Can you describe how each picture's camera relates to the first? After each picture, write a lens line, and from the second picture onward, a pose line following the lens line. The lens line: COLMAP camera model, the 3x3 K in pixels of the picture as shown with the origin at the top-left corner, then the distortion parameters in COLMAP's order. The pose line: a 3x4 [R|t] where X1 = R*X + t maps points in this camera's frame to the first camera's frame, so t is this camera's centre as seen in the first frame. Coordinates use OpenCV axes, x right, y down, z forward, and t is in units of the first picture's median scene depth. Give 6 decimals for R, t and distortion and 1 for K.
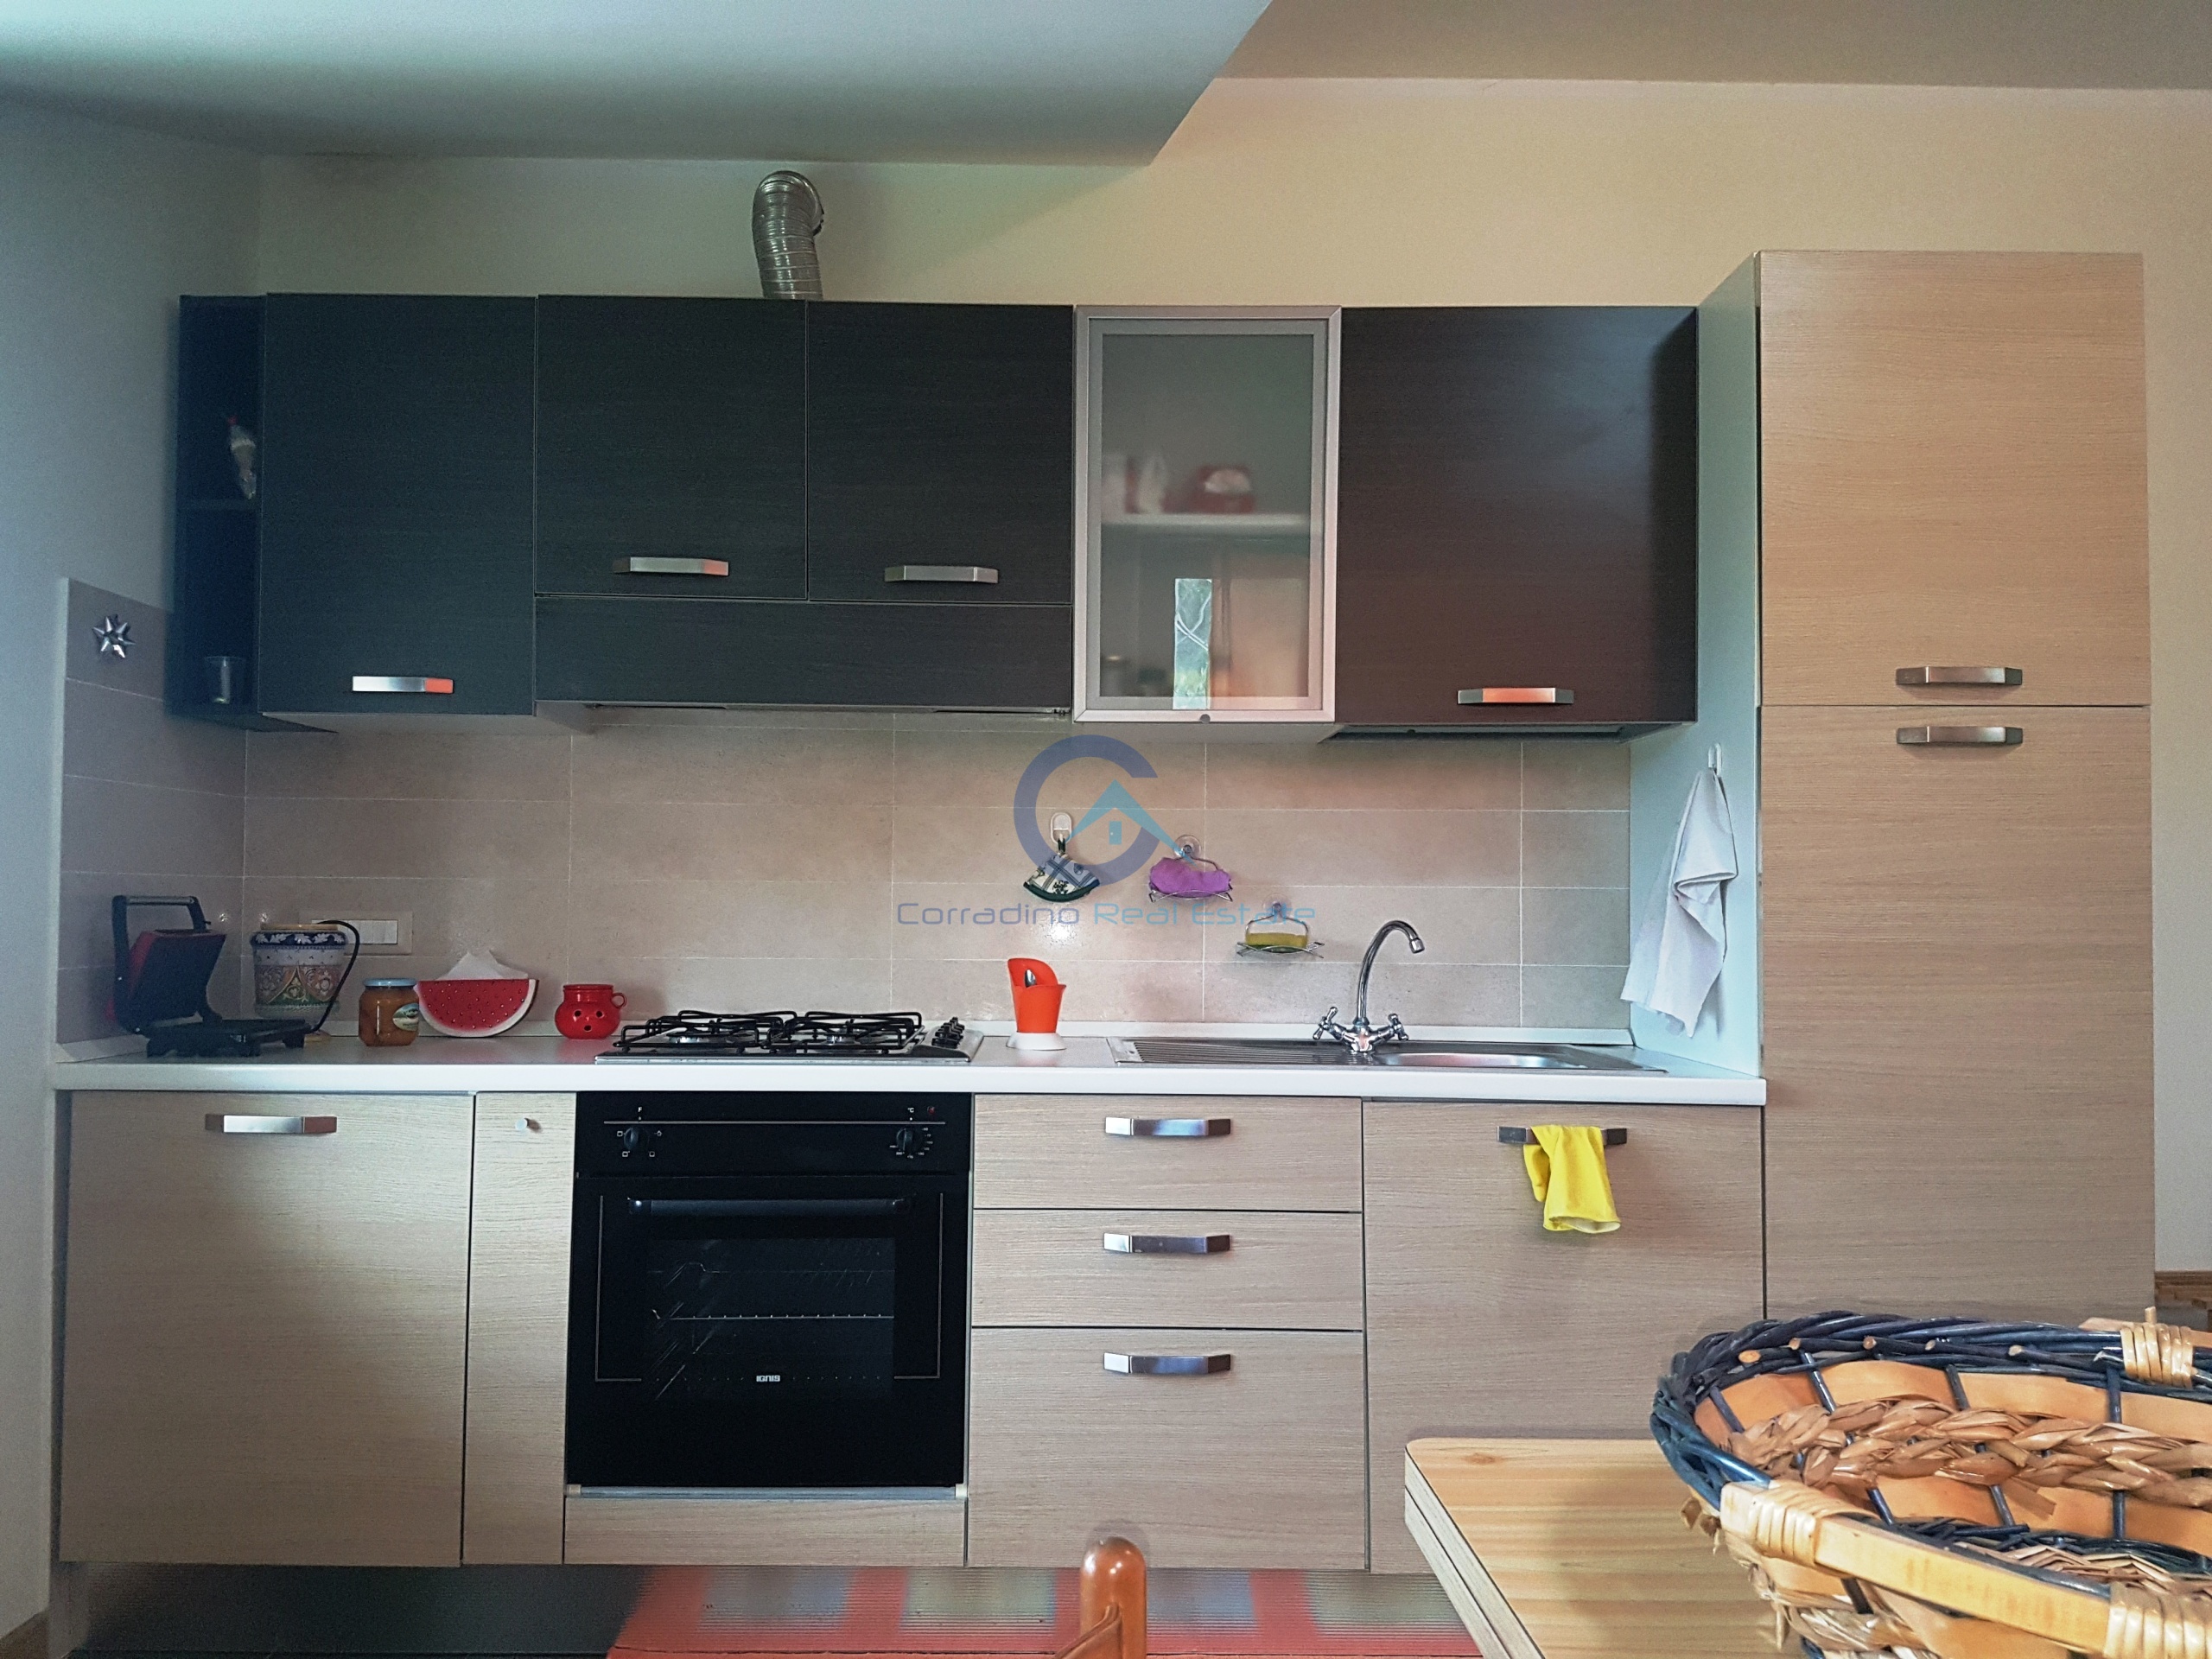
lens RADIAL K [[1616.9, 0, 1097.9], [0, 1616.9, 862.8], [0, 0, 1]] dist [0.164885, -0.207377]
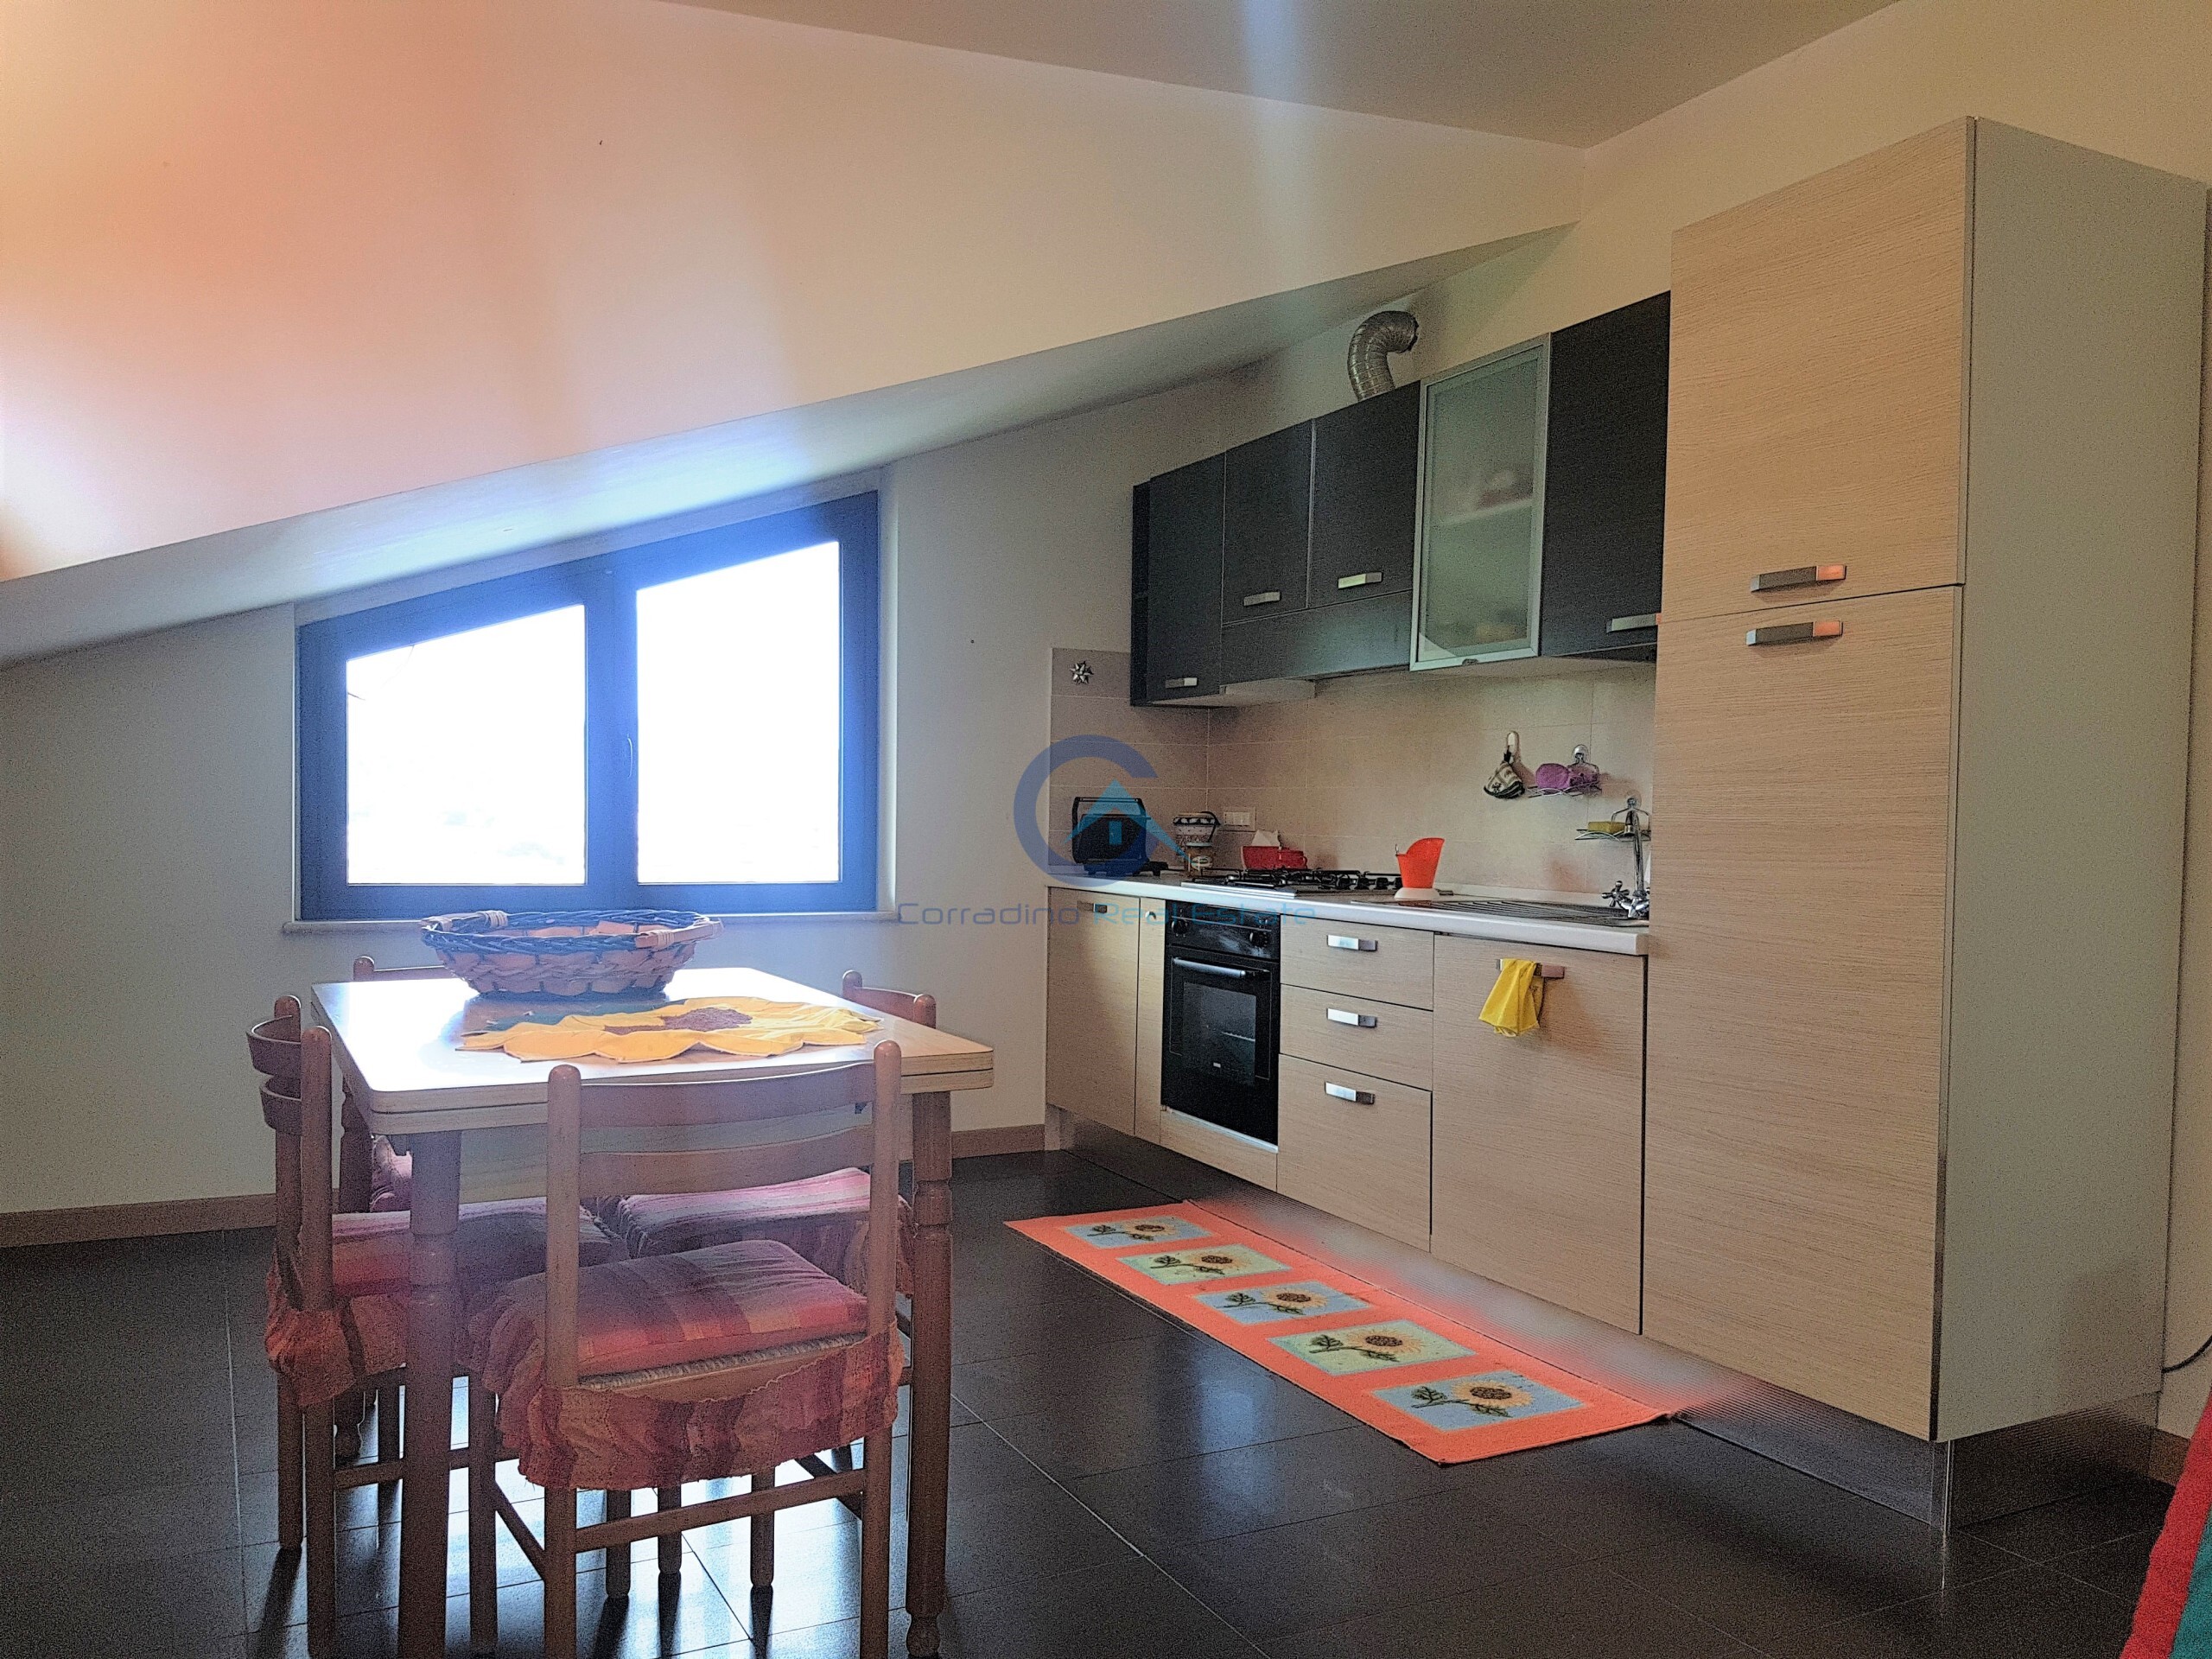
lens RADIAL K [[1616.9, 0, 1097.9], [0, 1616.9, 862.8], [0, 0, 1]] dist [0.164885, -0.207377]
pose [[0.459890, 0.027260, -0.887558, 1.268161], [0.014321, 0.999171, 0.038108, 0.026302], [0.887861, -0.030236, 0.459118, 0.091194]]
